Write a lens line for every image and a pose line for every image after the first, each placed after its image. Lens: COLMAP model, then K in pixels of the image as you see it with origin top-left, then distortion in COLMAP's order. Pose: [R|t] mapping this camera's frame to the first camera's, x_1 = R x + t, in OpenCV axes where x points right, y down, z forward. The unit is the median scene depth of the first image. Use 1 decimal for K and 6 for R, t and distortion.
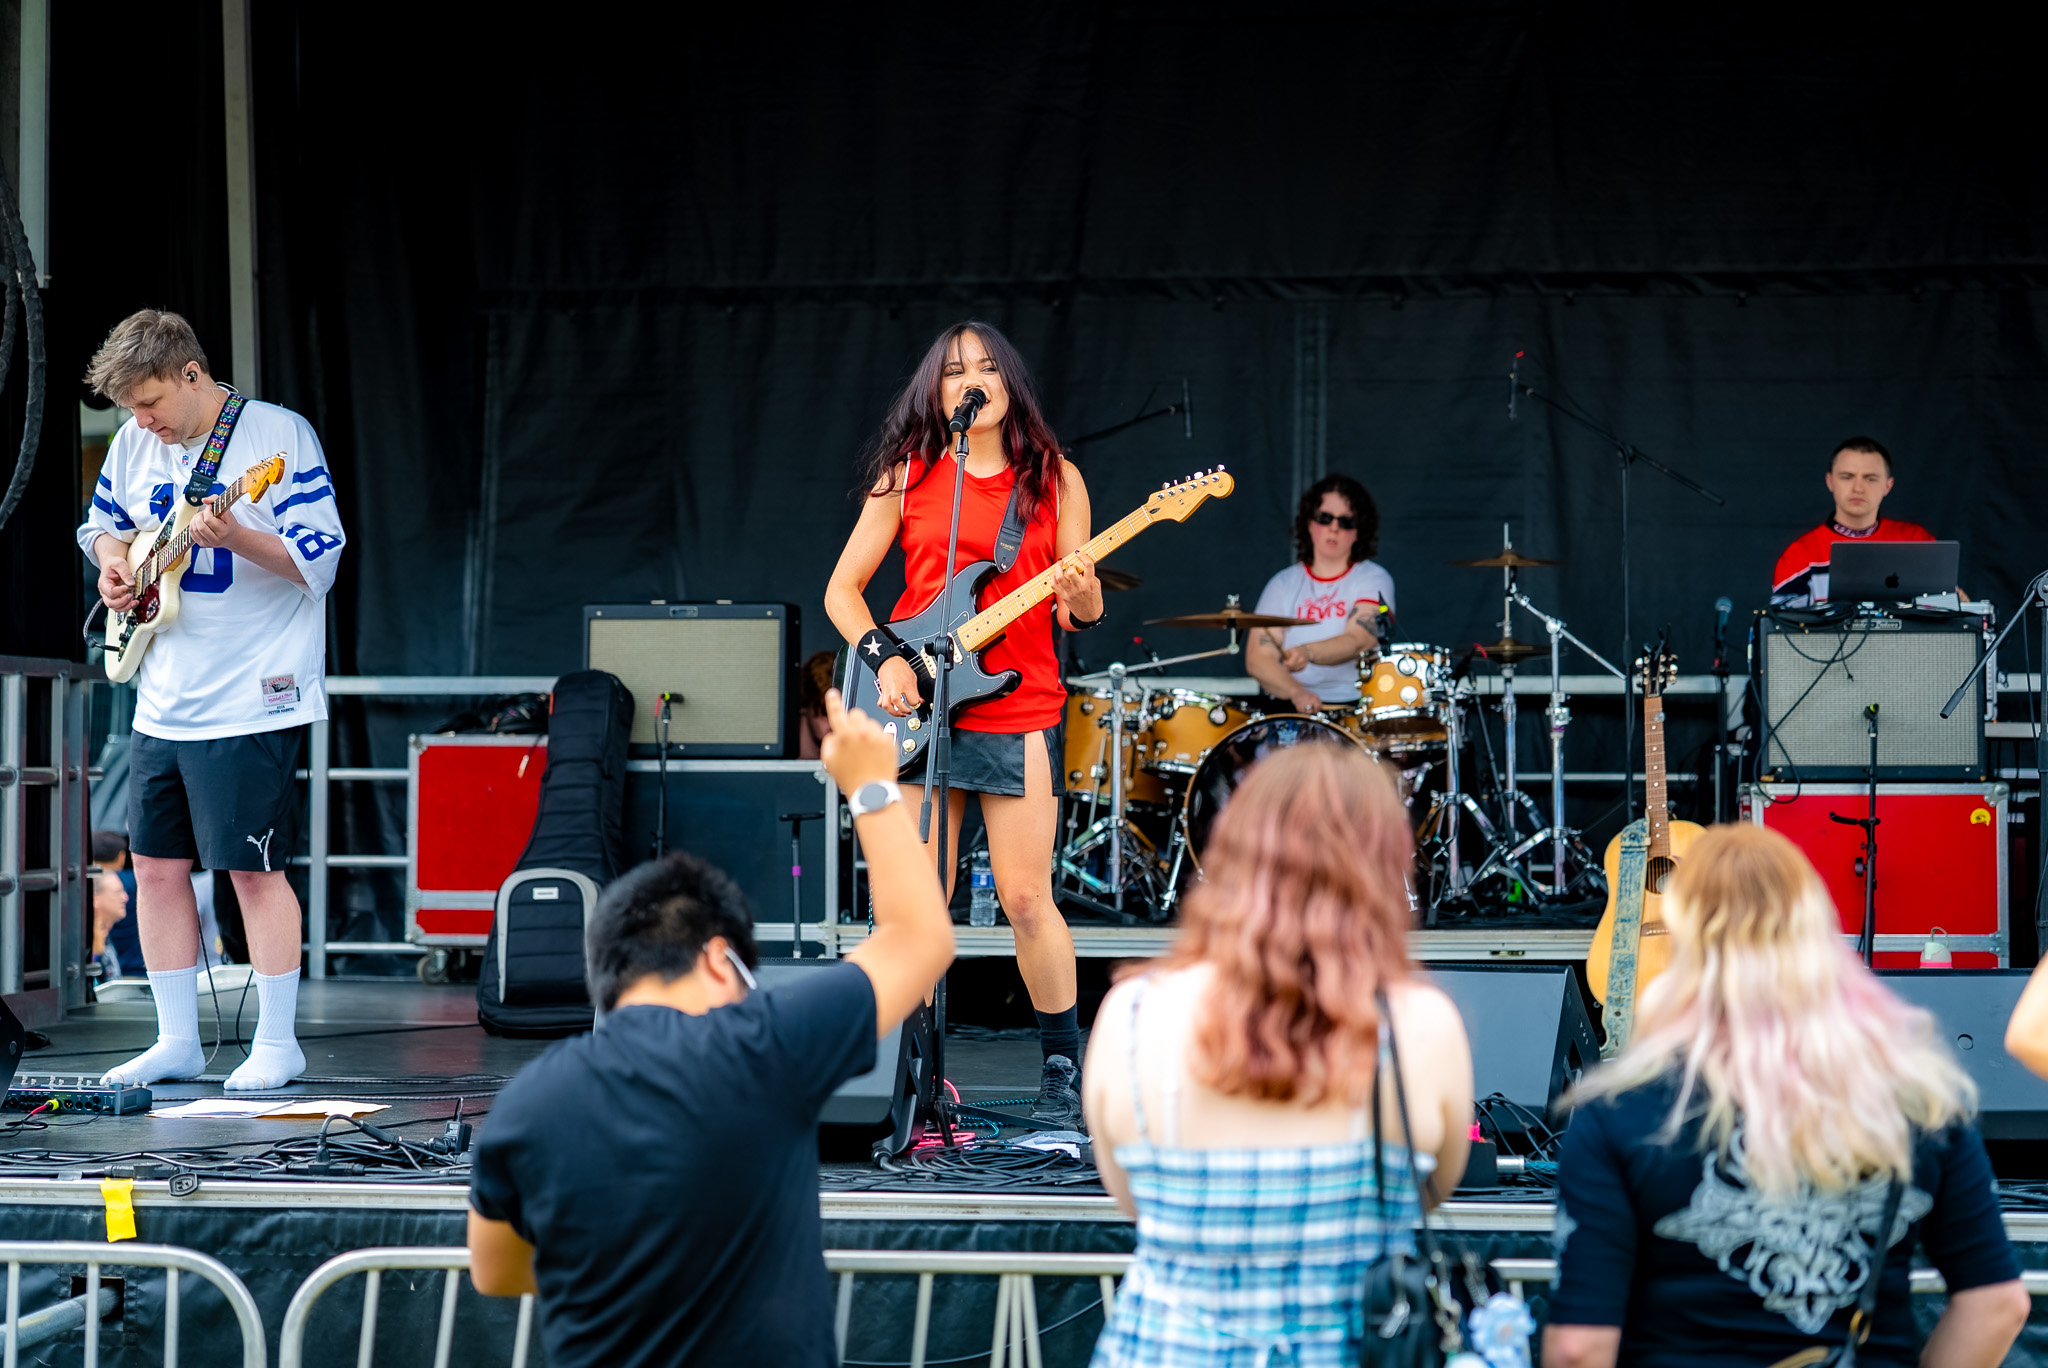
lens RADIAL K [[3577.2, 0, 1005.8], [0, 3577.2, 692.8], [0, 0, 1]] dist [0.030047, 0.000000]
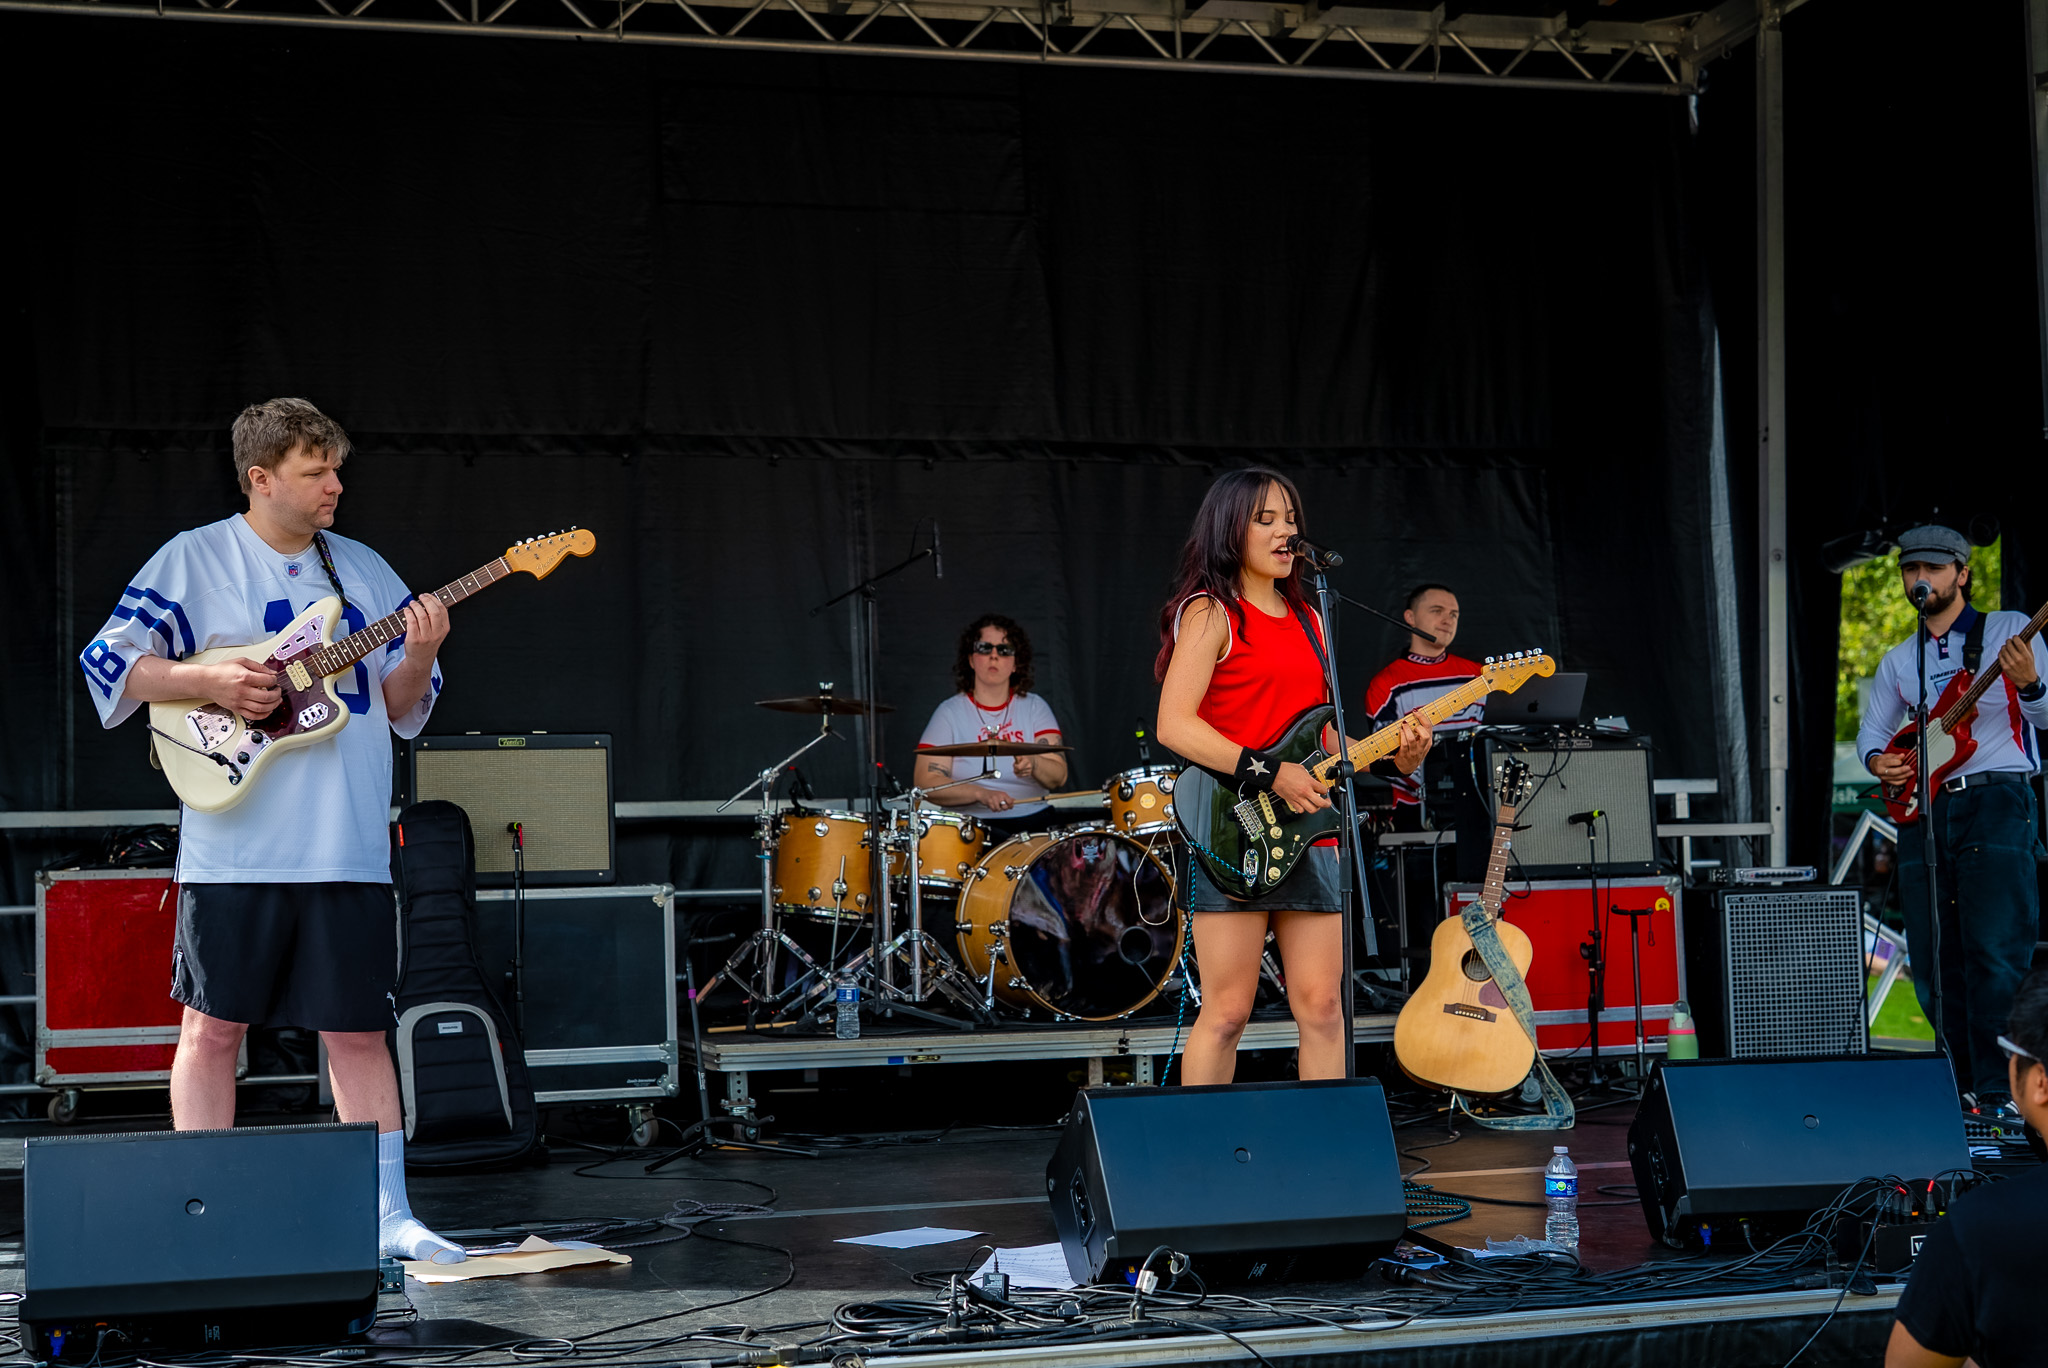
lens RADIAL K [[2968.5, 0, 1025.0], [0, 2968.5, 676.8], [0, 0, 1]] dist [-0.051178, 0.000000]
pose [[0.915539, 0.000291, 0.402230, -0.244031], [0.018473, 0.998914, -0.042771, -0.002032], [-0.401805, 0.046589, 0.914539, 0.144459]]
